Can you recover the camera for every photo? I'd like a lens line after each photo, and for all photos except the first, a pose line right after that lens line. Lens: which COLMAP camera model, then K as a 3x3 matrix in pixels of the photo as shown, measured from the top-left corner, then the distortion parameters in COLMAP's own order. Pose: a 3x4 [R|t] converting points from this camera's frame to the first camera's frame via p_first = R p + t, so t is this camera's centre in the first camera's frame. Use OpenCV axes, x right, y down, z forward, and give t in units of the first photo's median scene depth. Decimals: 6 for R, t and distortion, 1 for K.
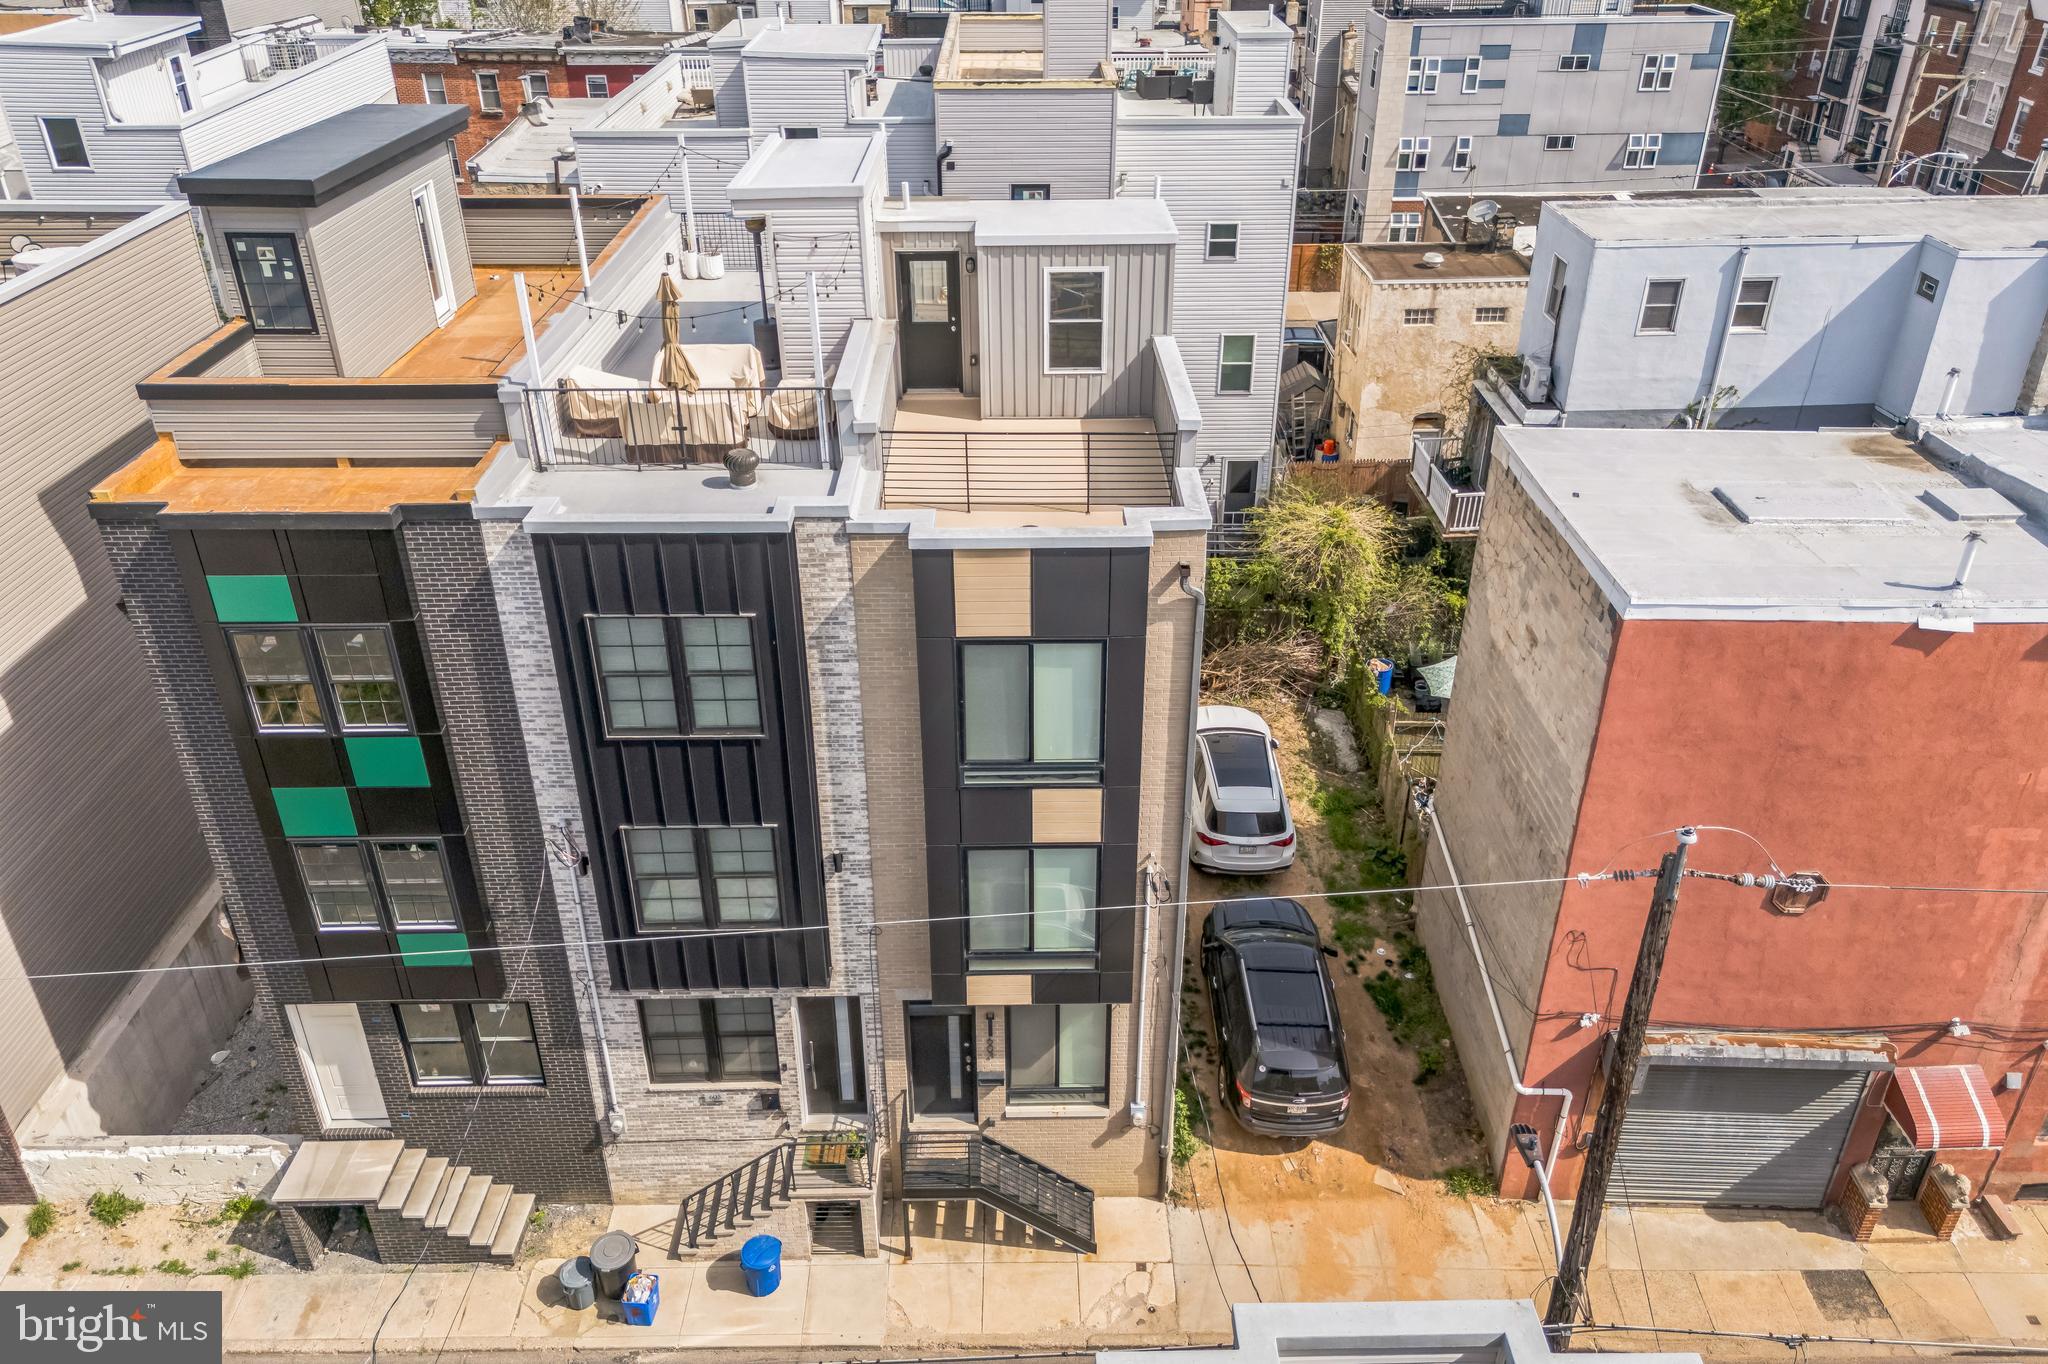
lens RADIAL K [[1508.5, 0, 1029.0], [0, 1508.5, 675.4], [0, 0, 1]] dist [0.067702, -0.062751]
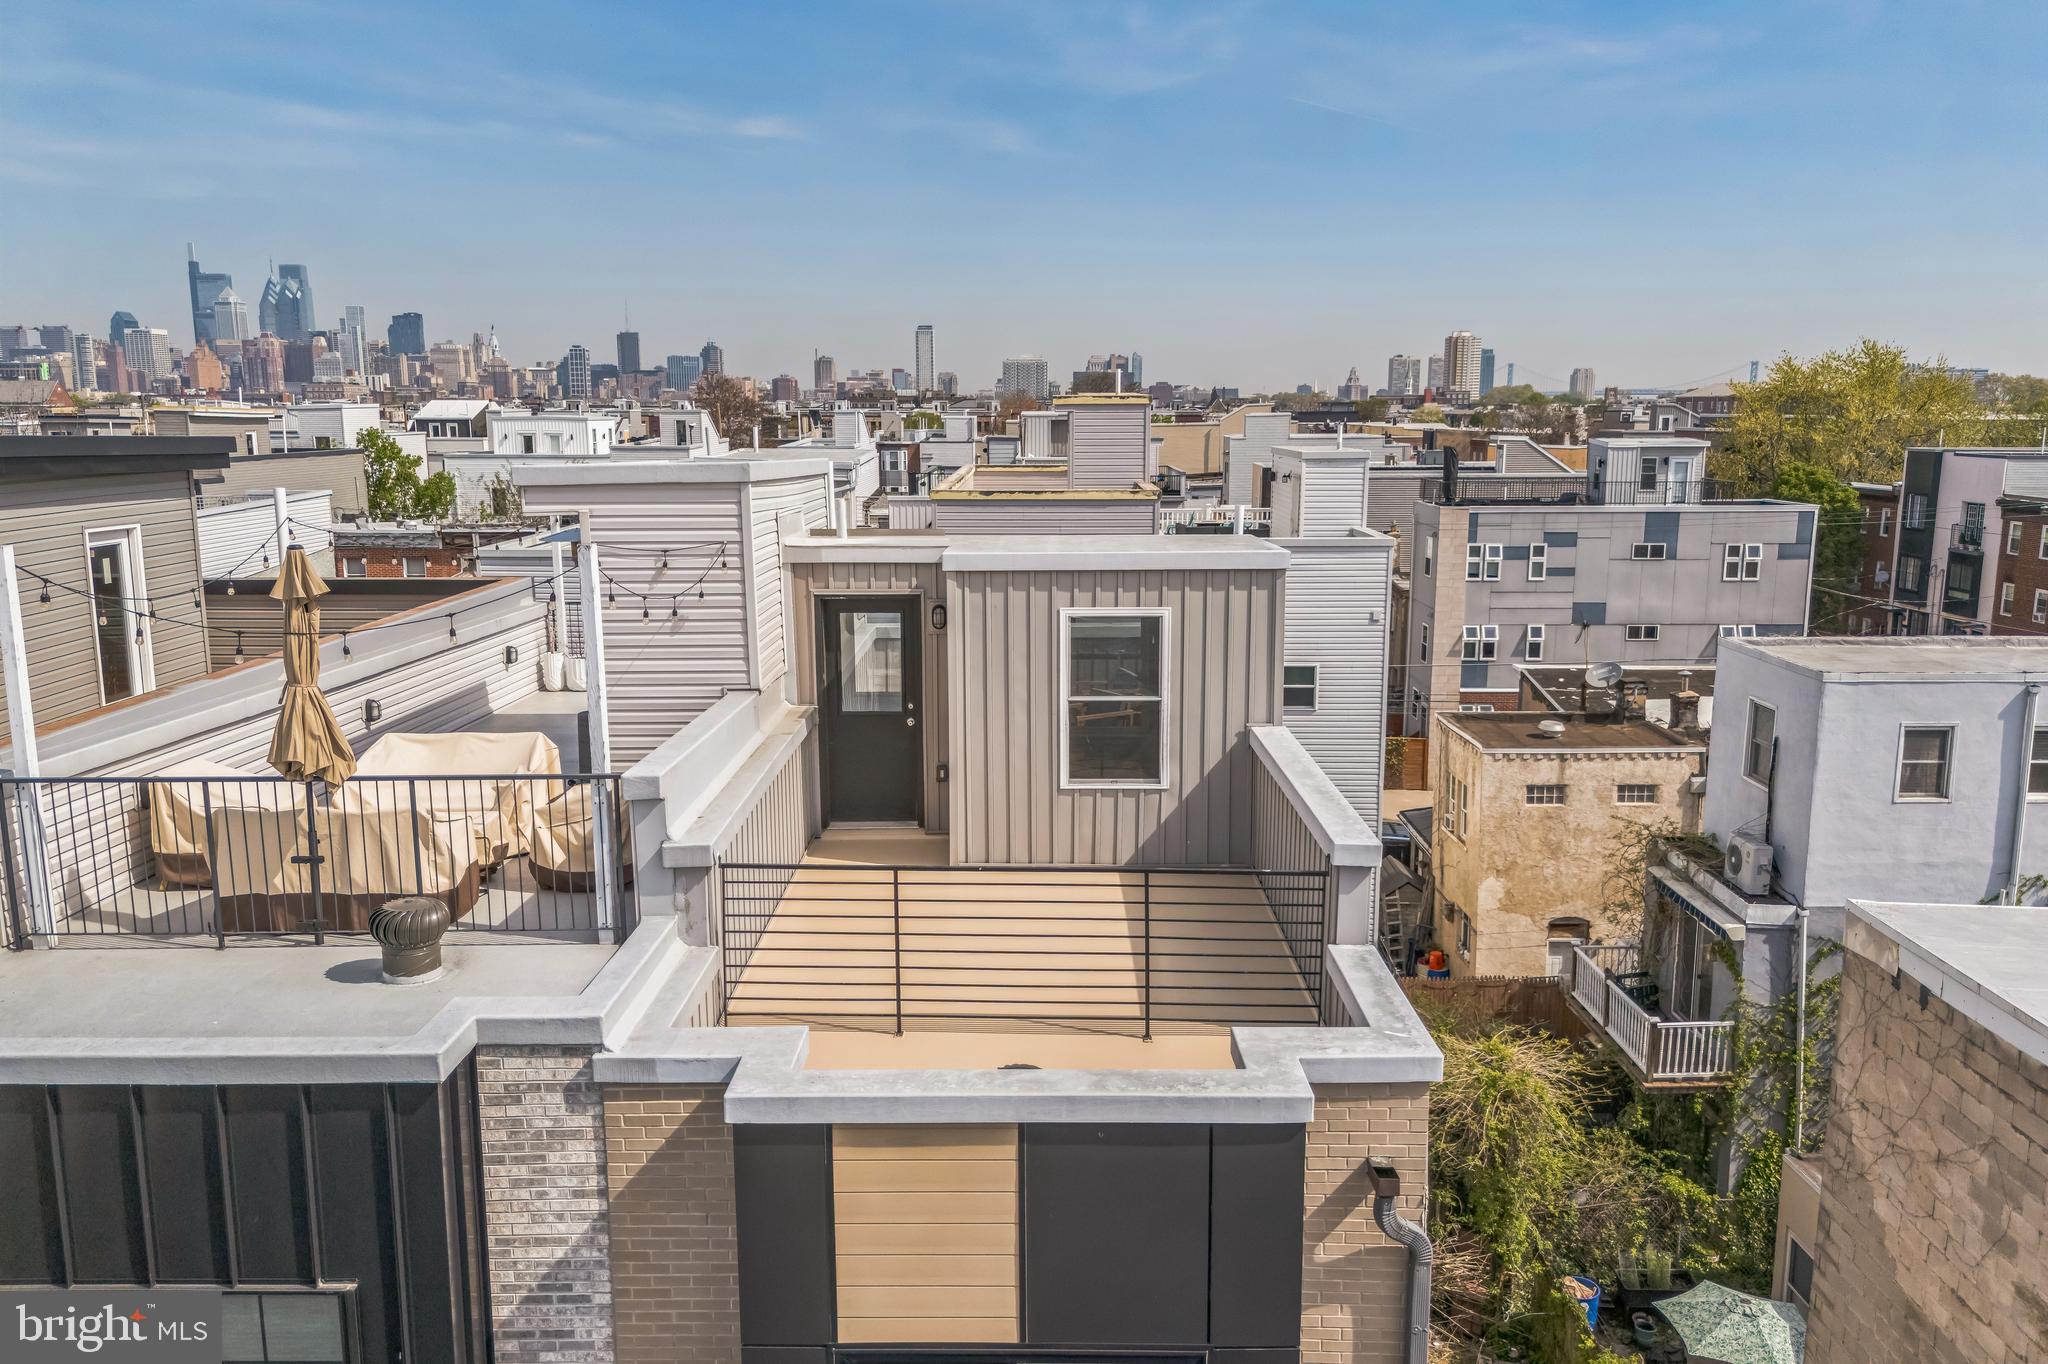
lens RADIAL K [[1508.5, 0, 1028.4], [0, 1508.5, 675.5], [0, 0, 1]] dist [0.067702, -0.062751]
pose [[0.999764, 0.004844, -0.021166, 0.009683], [-0.011713, 0.941111, -0.337896, -0.046271], [0.018283, 0.338064, 0.940945, 0.438307]]
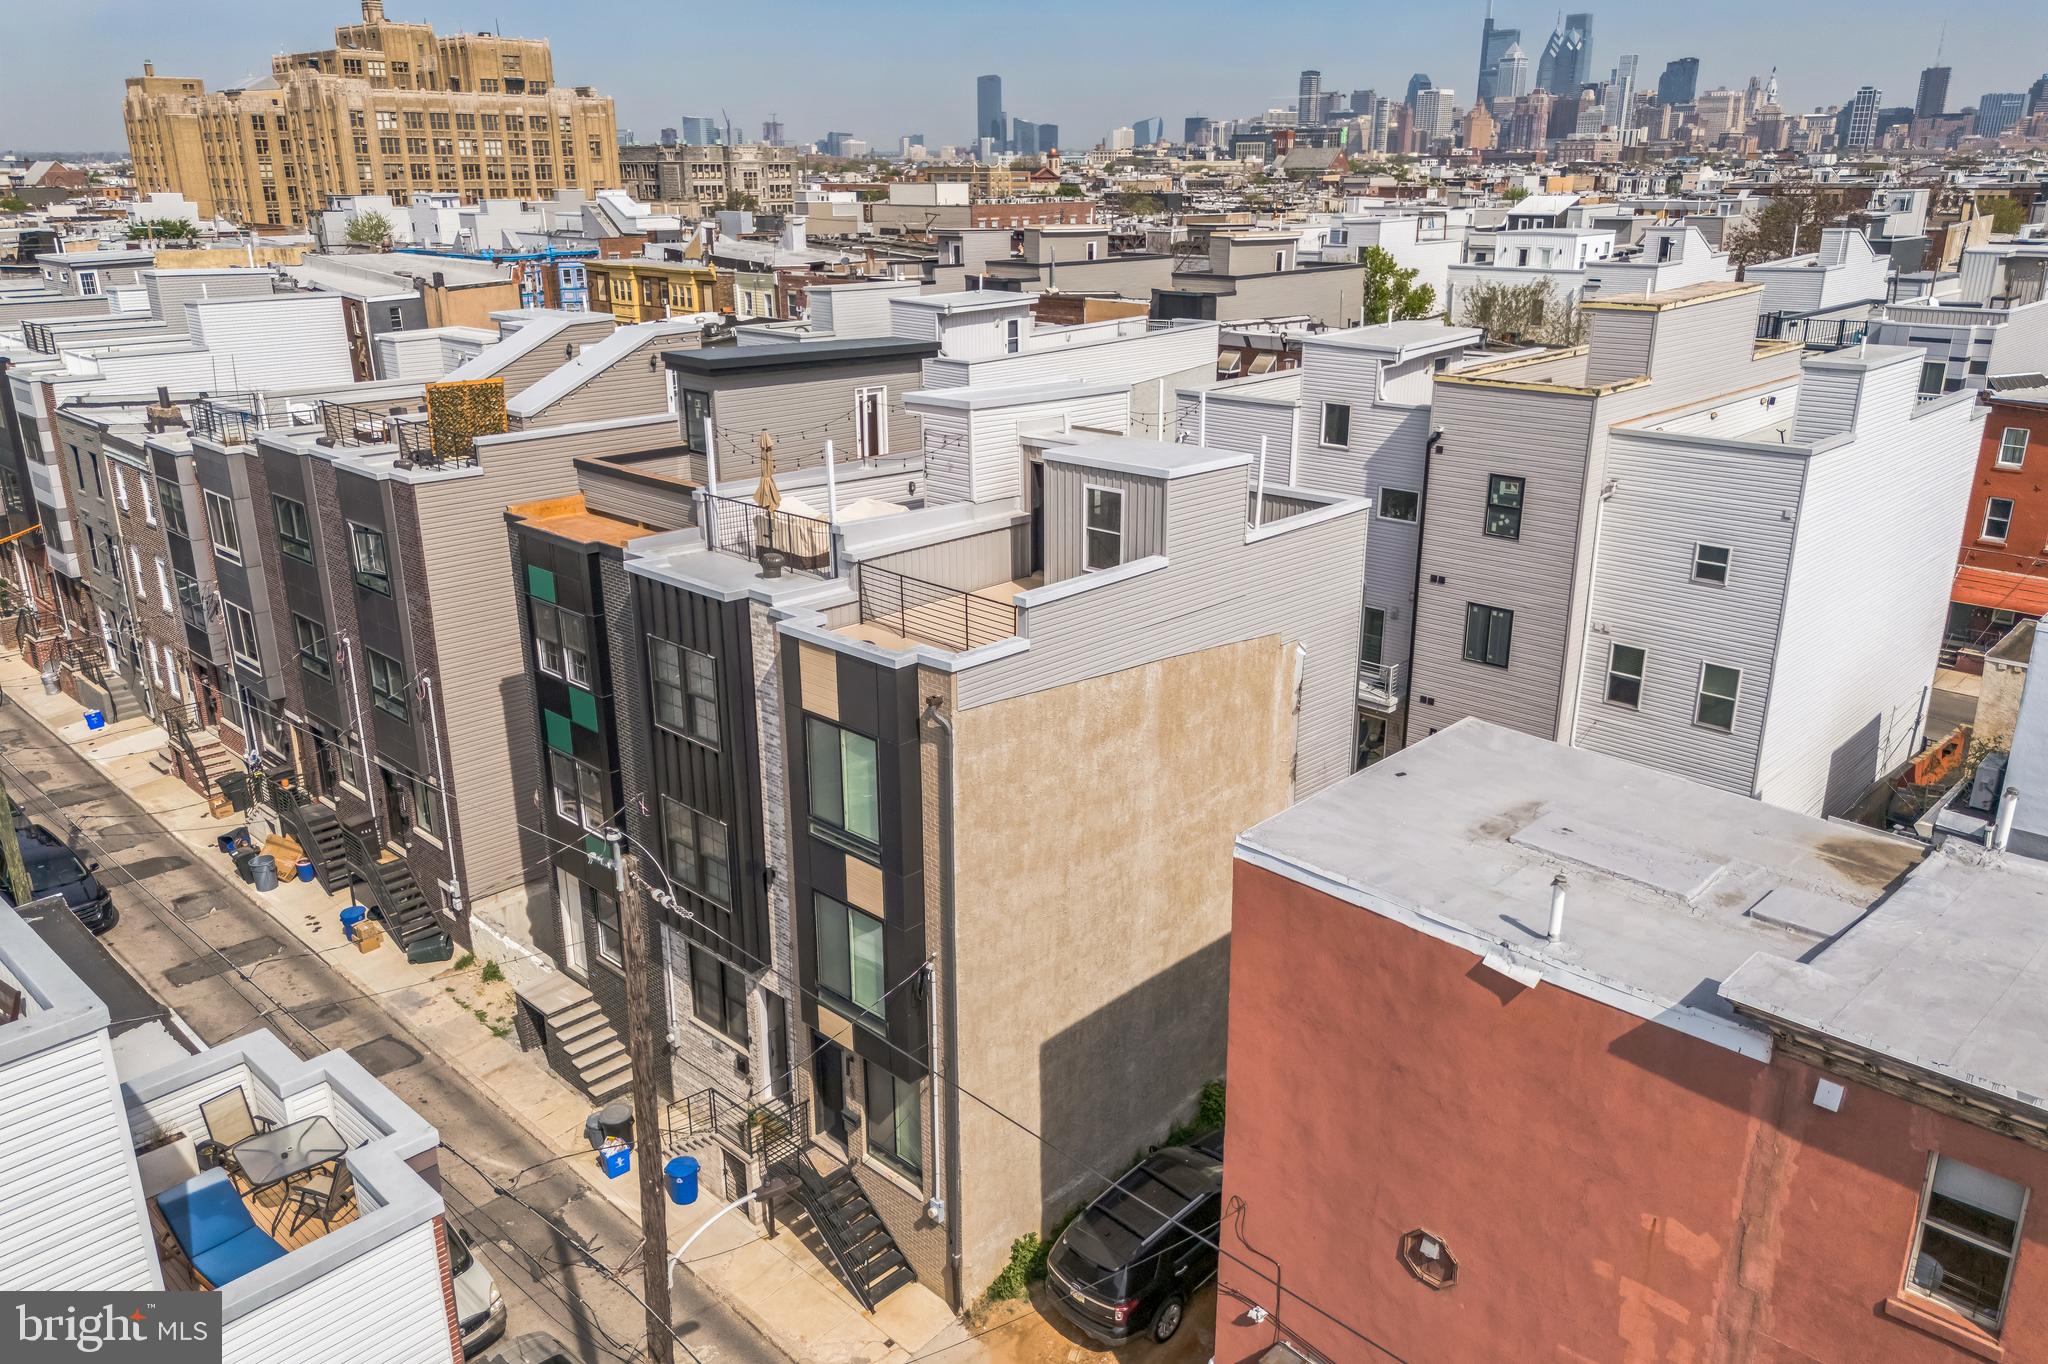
lens RADIAL K [[1508.5, 0, 1029.3], [0, 1508.5, 675.7], [0, 0, 1]] dist [0.067702, -0.062751]
pose [[0.710396, 0.223536, -0.667360, 0.776905], [-0.347791, 0.935853, -0.056750, -0.037567], [0.611865, 0.272417, 0.742570, 0.107856]]
